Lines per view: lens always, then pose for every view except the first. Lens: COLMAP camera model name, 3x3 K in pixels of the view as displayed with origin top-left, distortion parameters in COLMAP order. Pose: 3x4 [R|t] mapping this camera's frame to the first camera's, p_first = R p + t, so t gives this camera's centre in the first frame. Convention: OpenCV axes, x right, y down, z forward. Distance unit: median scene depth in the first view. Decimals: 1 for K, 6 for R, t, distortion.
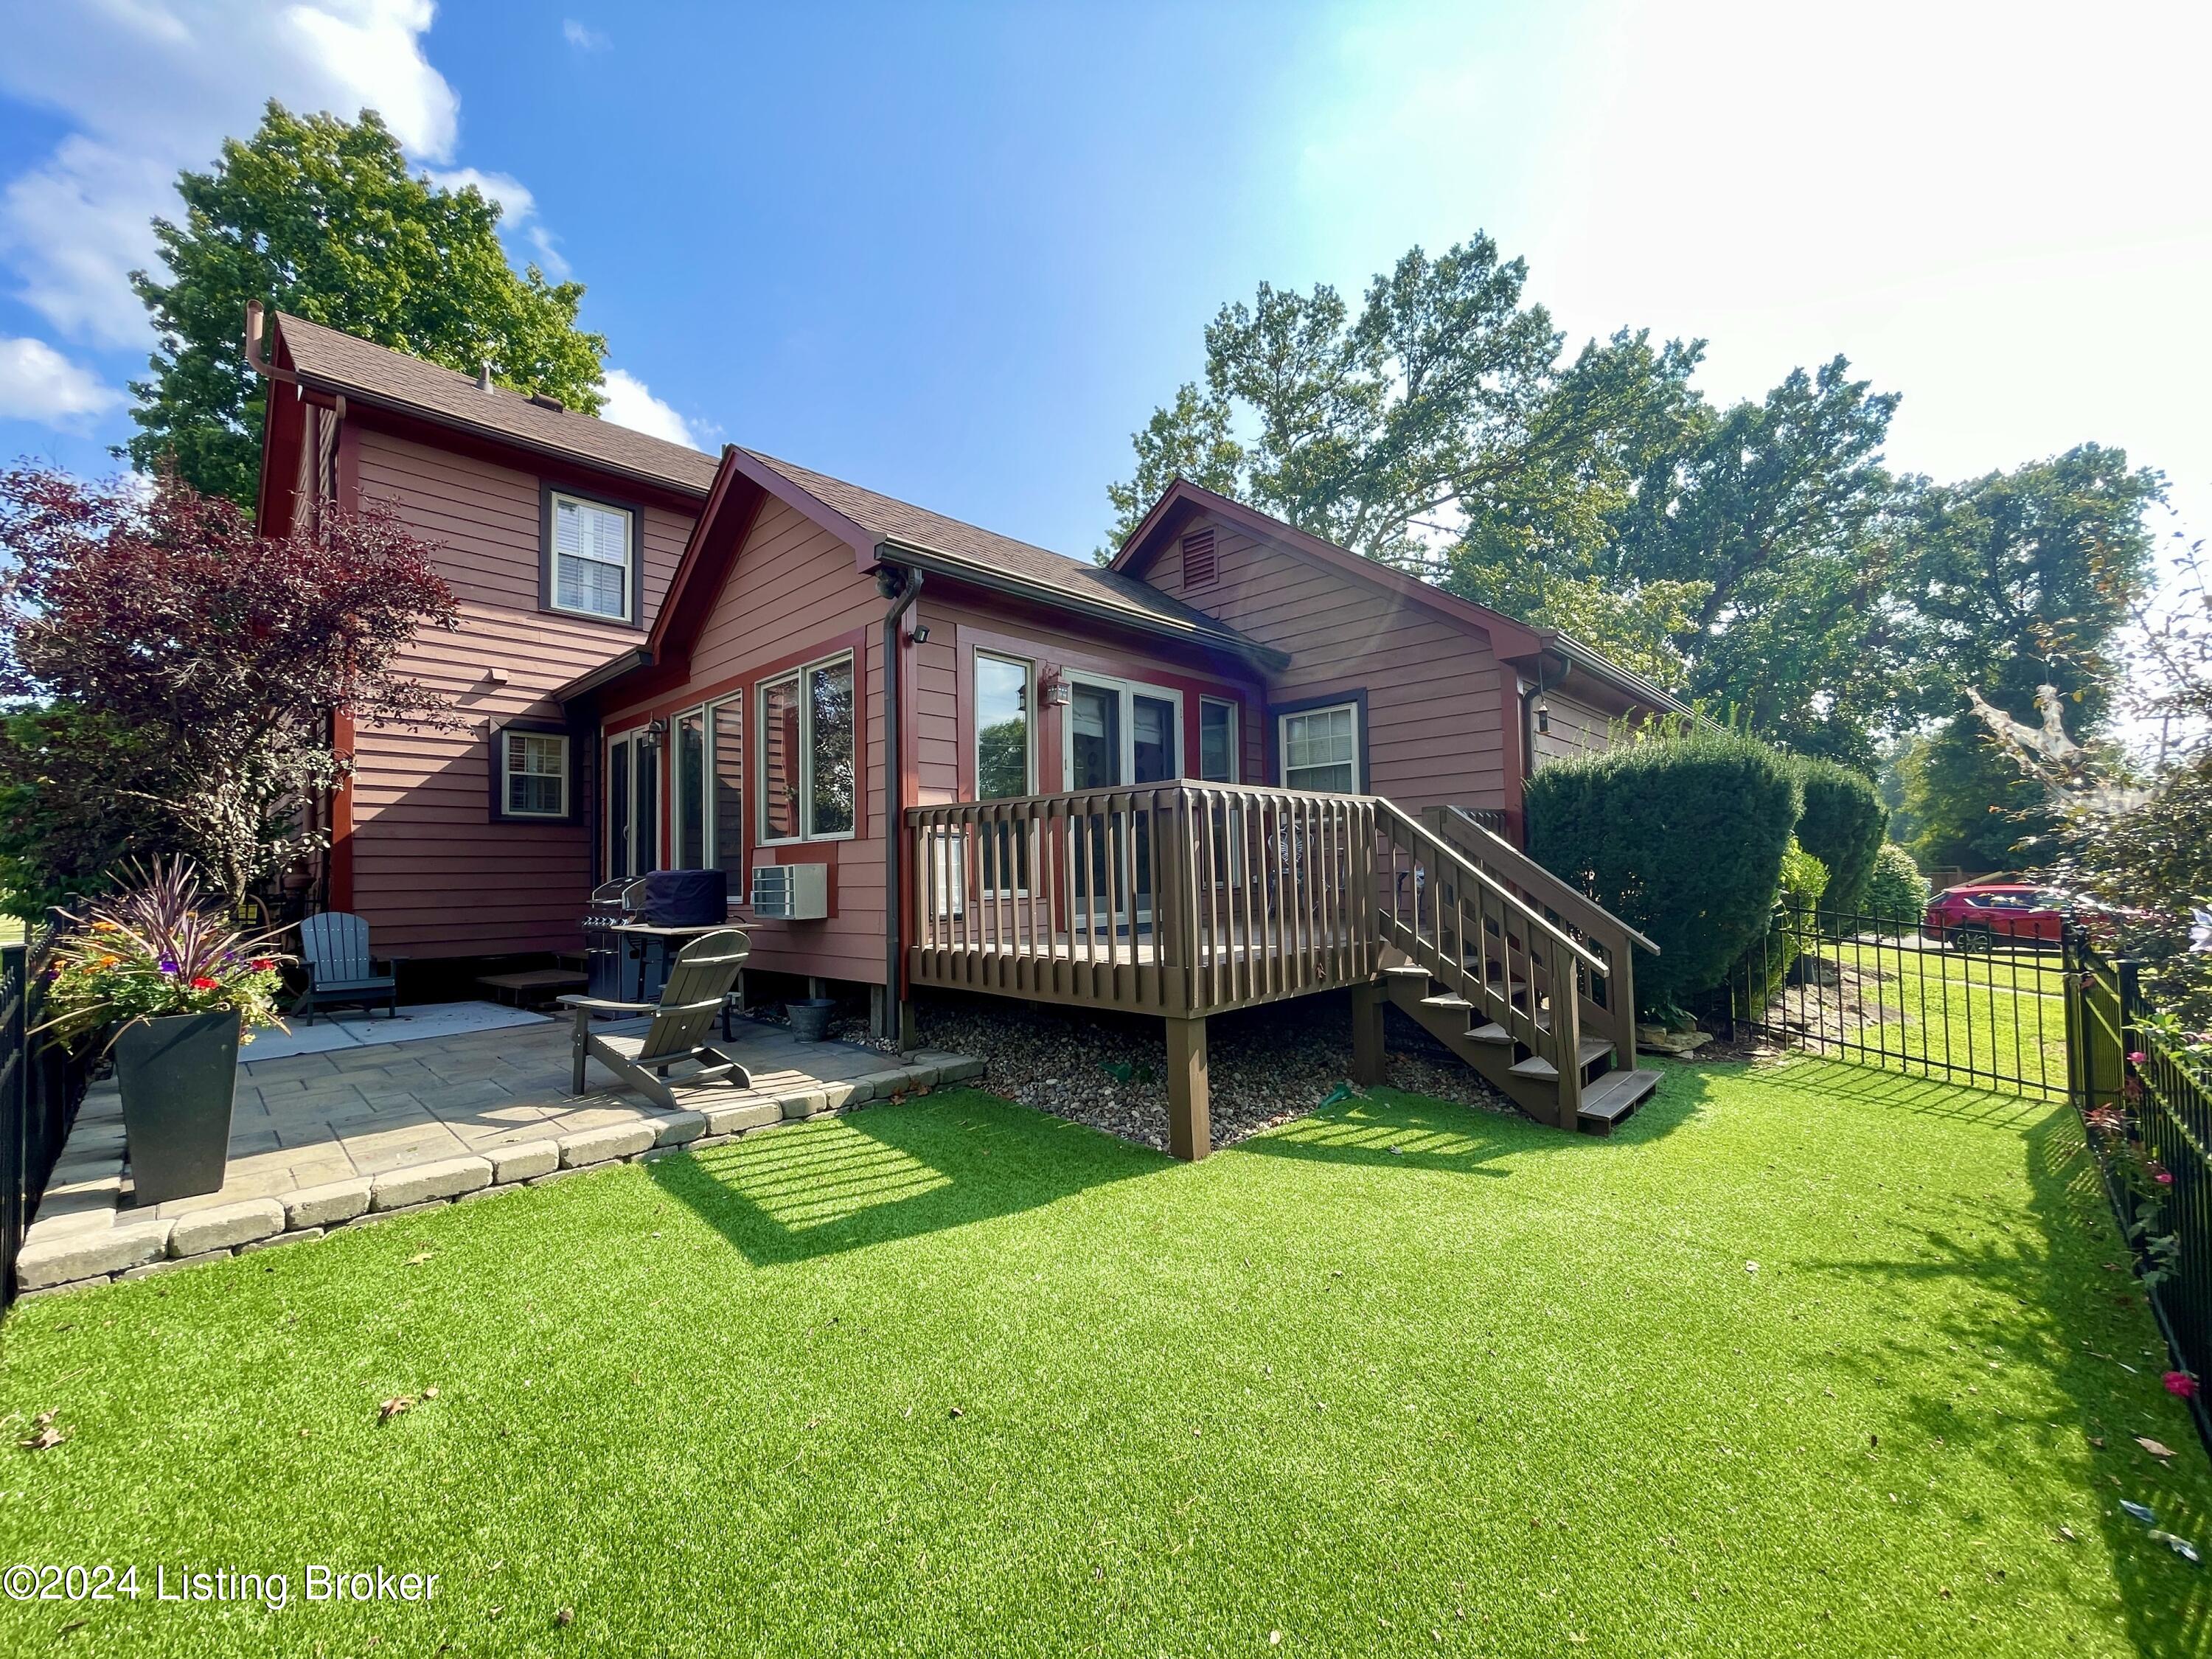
lens RADIAL K [[891.1, 0, 1094.5], [0, 891.1, 835.5], [0, 0, 1]] dist [0.001610, 0.001289]
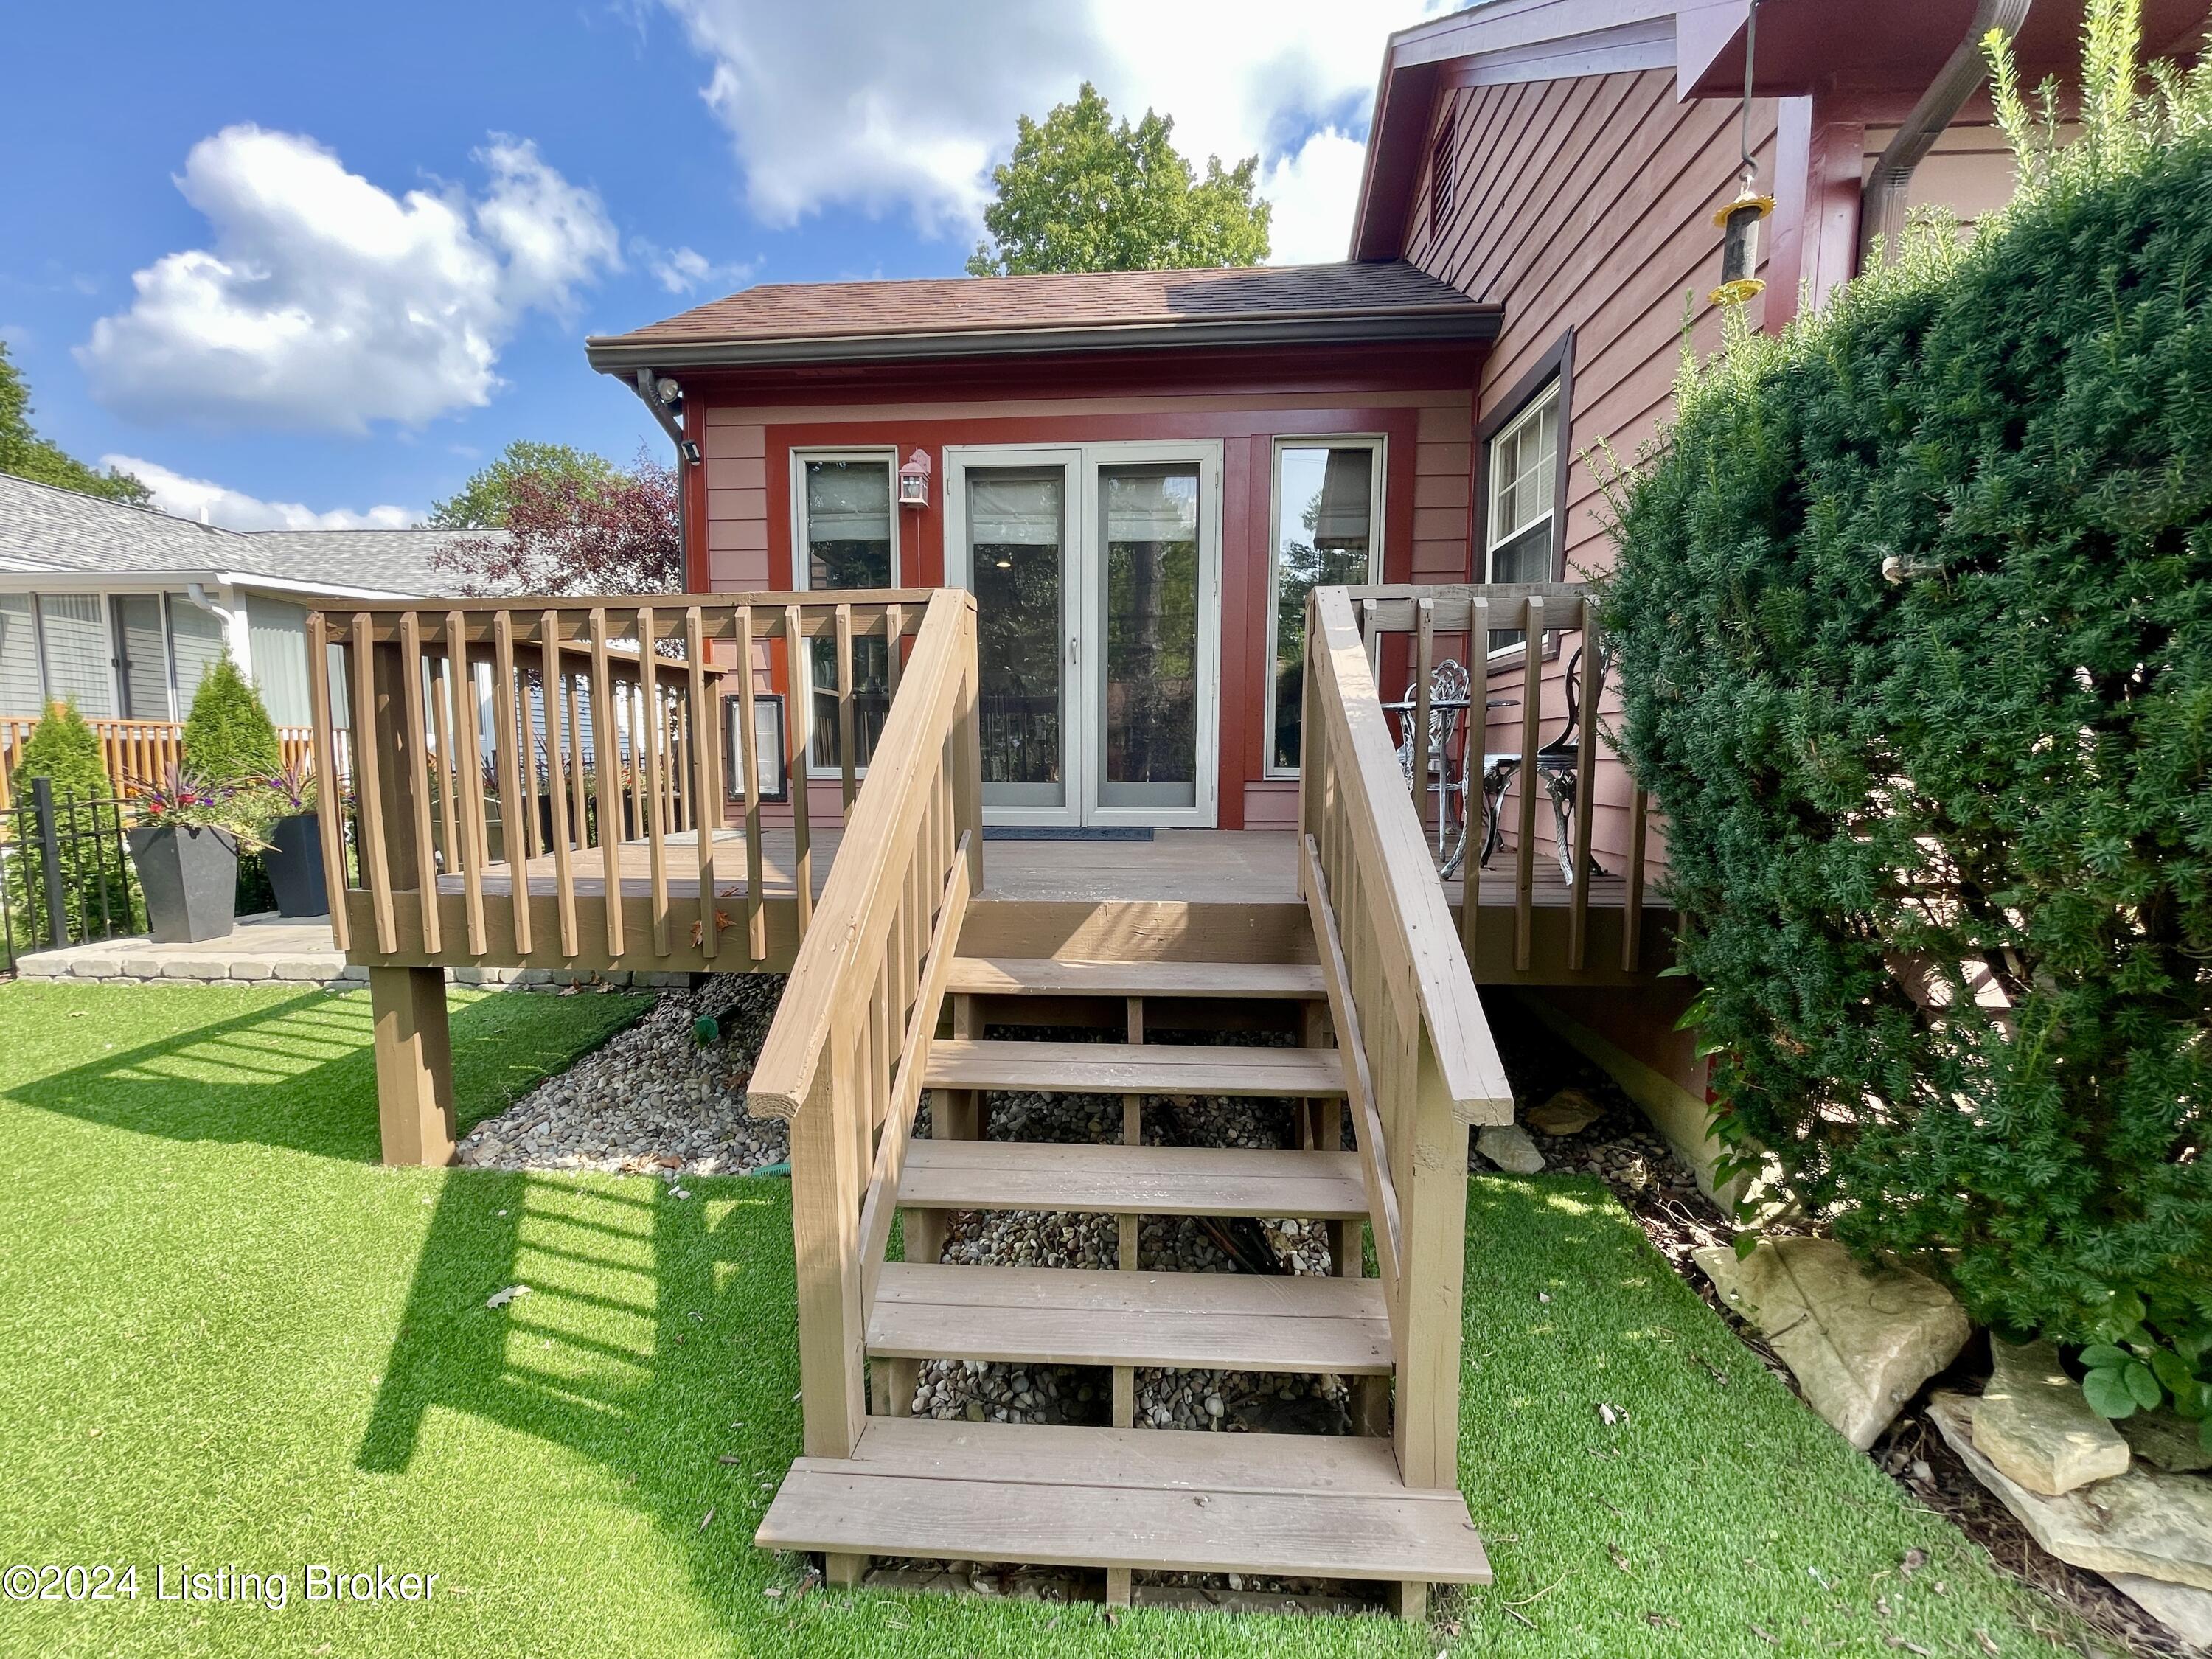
lens RADIAL K [[891.1, 0, 1107.9], [0, 891.1, 853.1], [0, 0, 1]] dist [0.001610, 0.001289]
pose [[0.633531, 0.097047, -0.767607, 1.049093], [0.020220, 0.989687, 0.141813, 0.046635], [0.773453, -0.105363, 0.625035, 1.113417]]
